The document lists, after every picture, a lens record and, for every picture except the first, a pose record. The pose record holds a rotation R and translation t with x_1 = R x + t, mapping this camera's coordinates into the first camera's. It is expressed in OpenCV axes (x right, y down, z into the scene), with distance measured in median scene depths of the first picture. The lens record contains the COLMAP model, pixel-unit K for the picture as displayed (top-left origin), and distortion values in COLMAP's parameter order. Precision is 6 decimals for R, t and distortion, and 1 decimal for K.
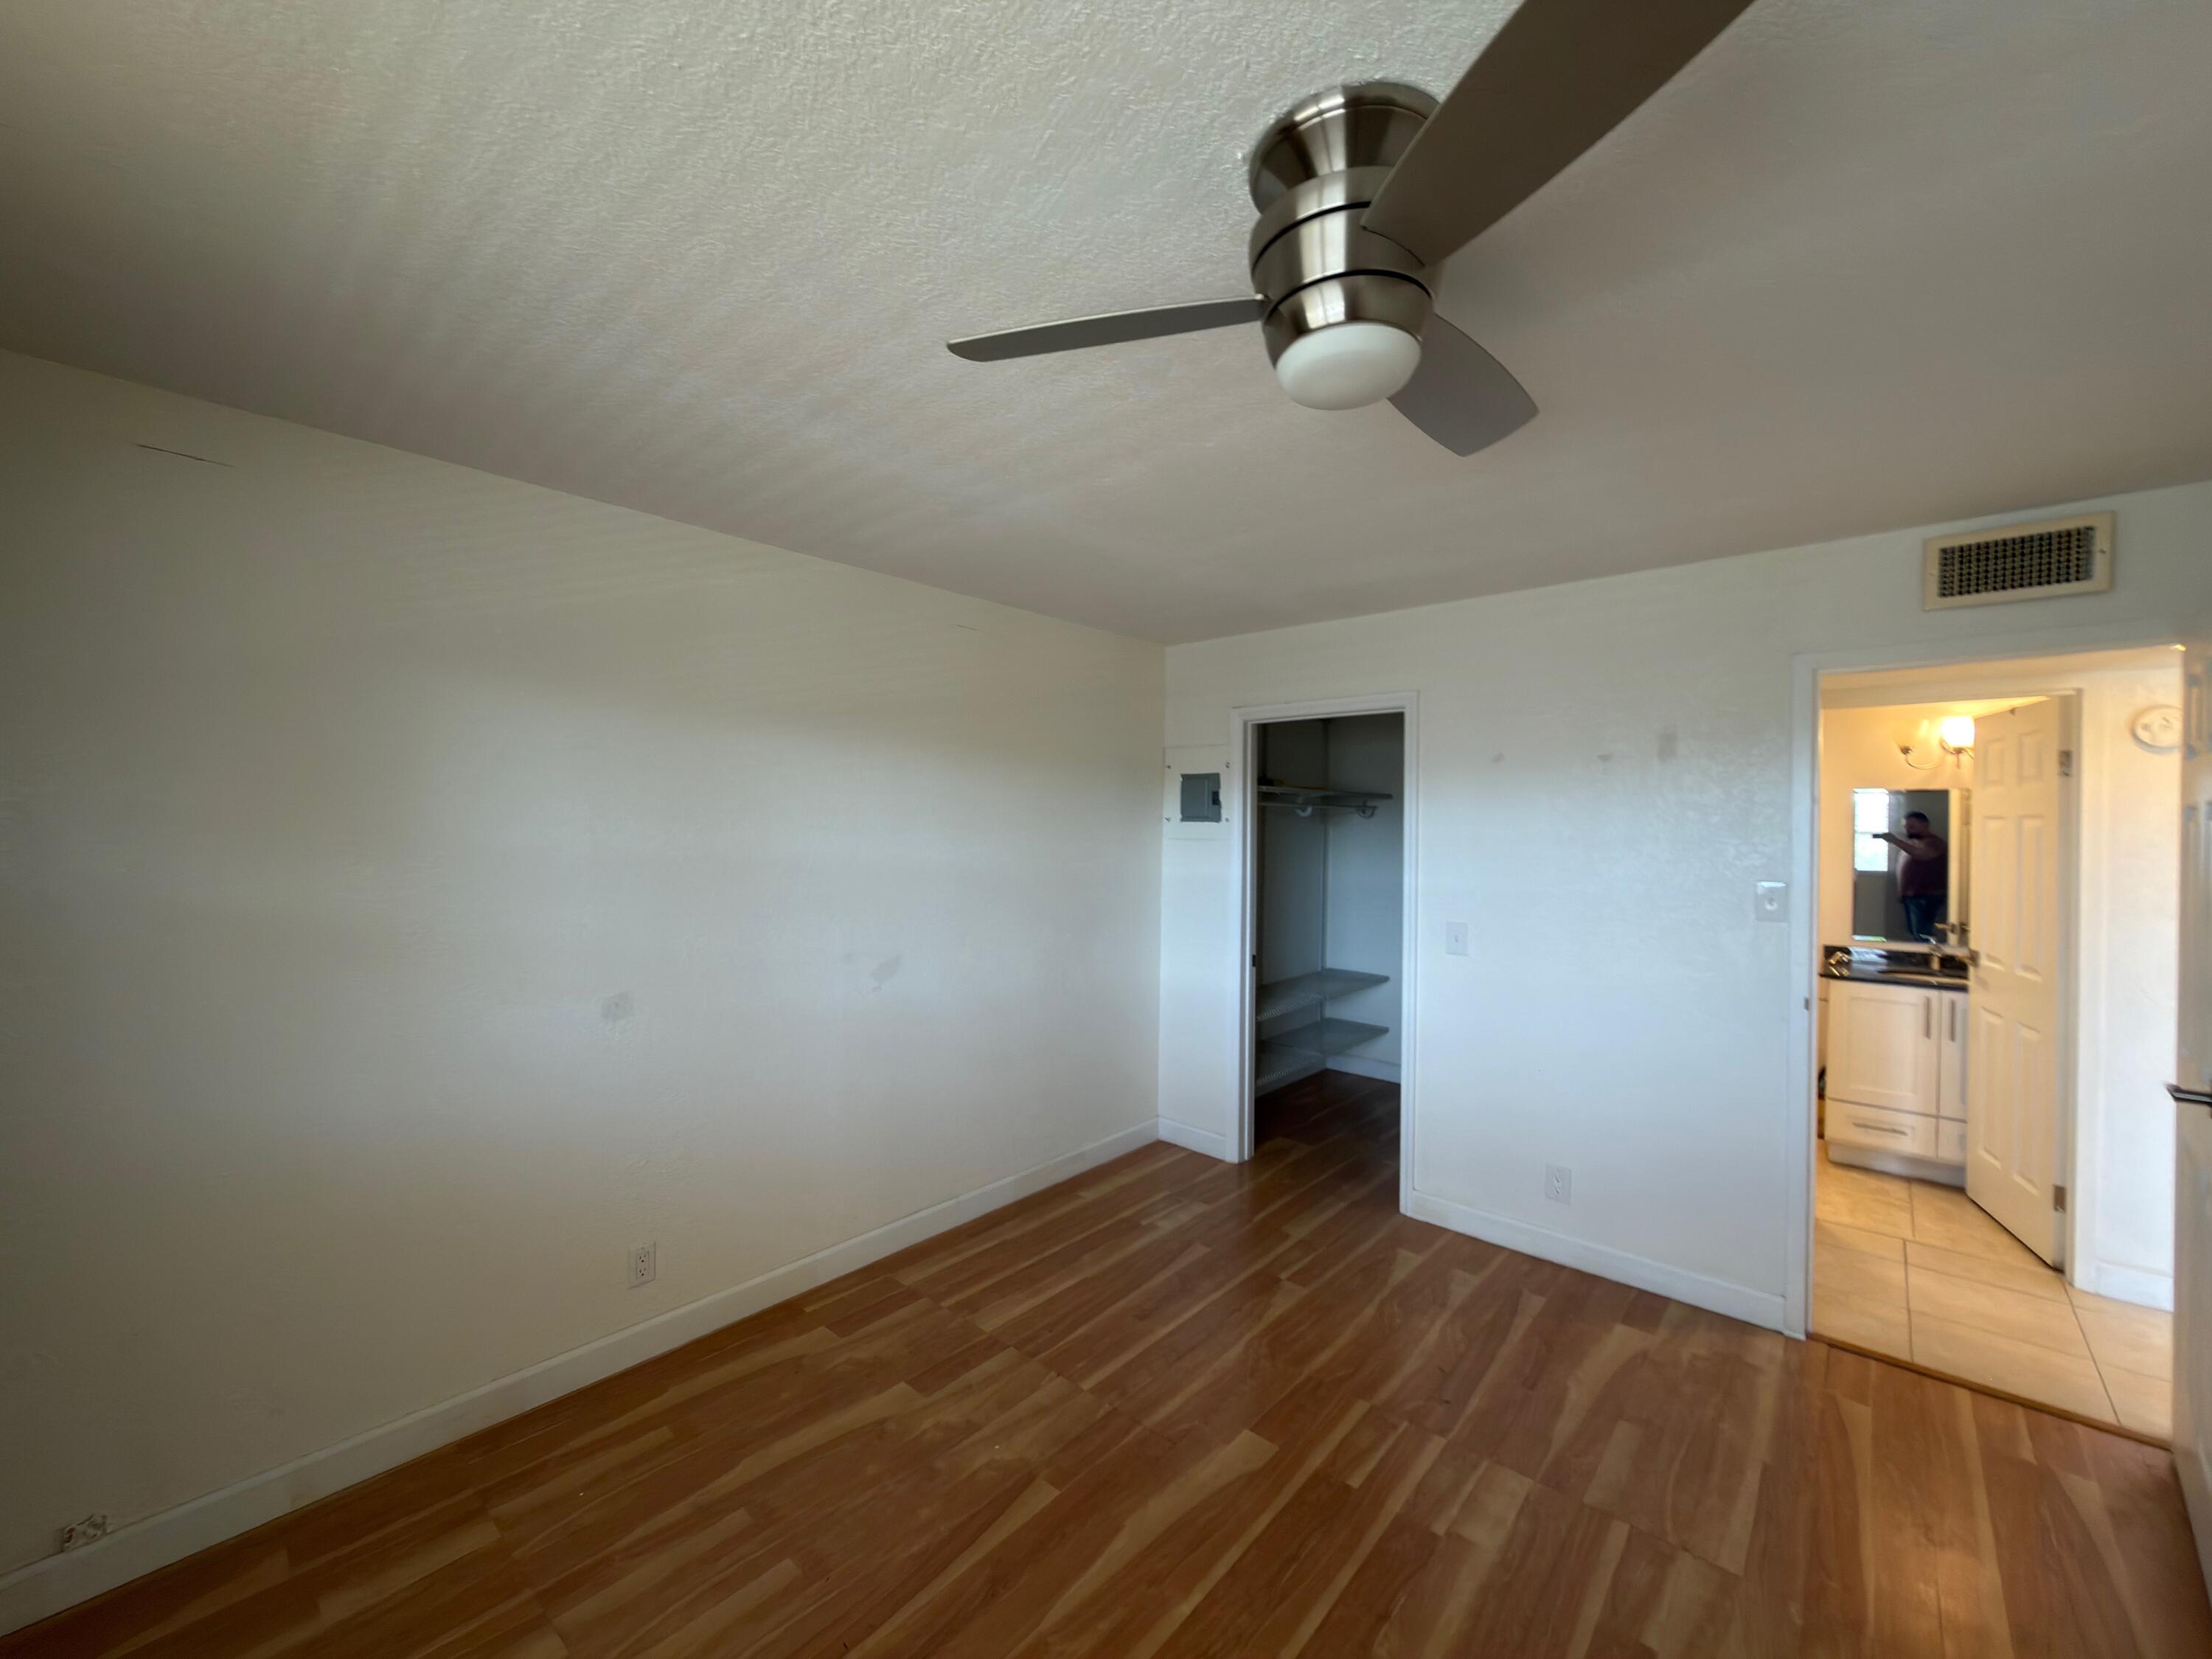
lens RADIAL K [[888.7, 0, 1104.3], [0, 888.7, 827.2], [0, 0, 1]] dist [0.012591, -0.001221]
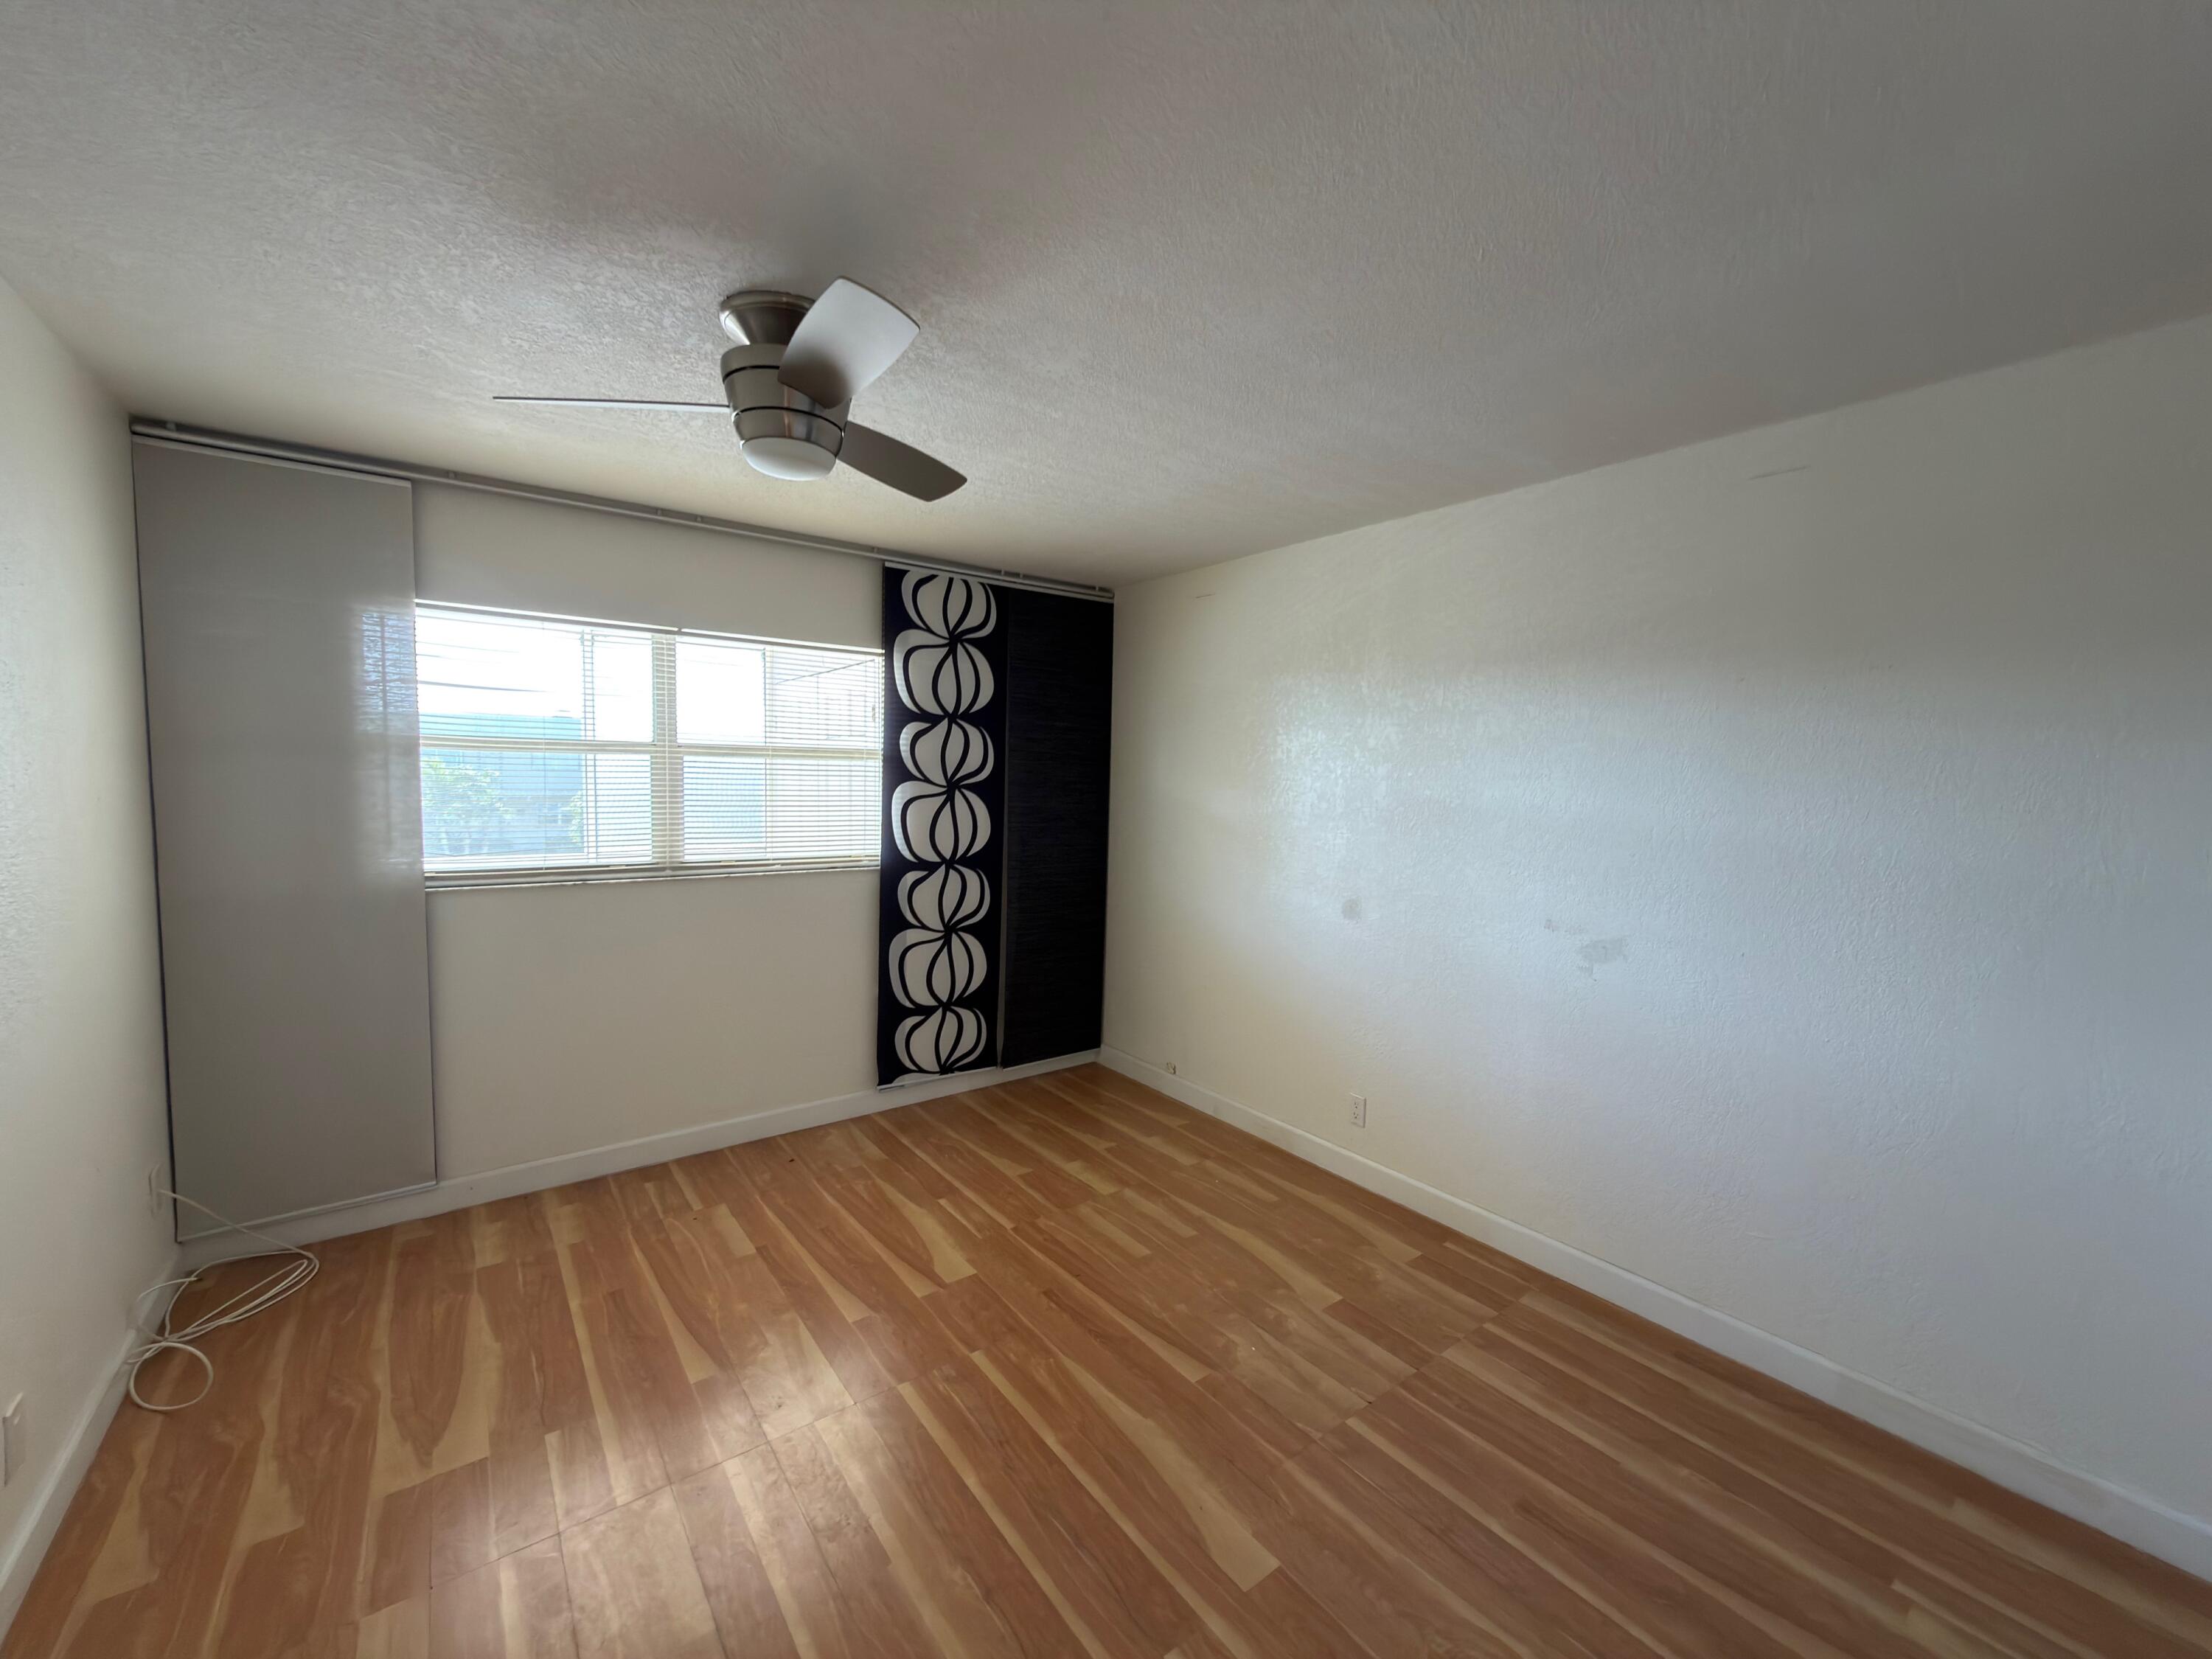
lens RADIAL K [[888.7, 0, 1104.8], [0, 888.7, 834.4], [0, 0, 1]] dist [0.012591, -0.001221]
pose [[-0.210543, 0.054953, -0.976039, 0.862767], [-0.024157, 0.997821, 0.061390, 0.017208], [0.977286, 0.036504, -0.208757, 0.957463]]
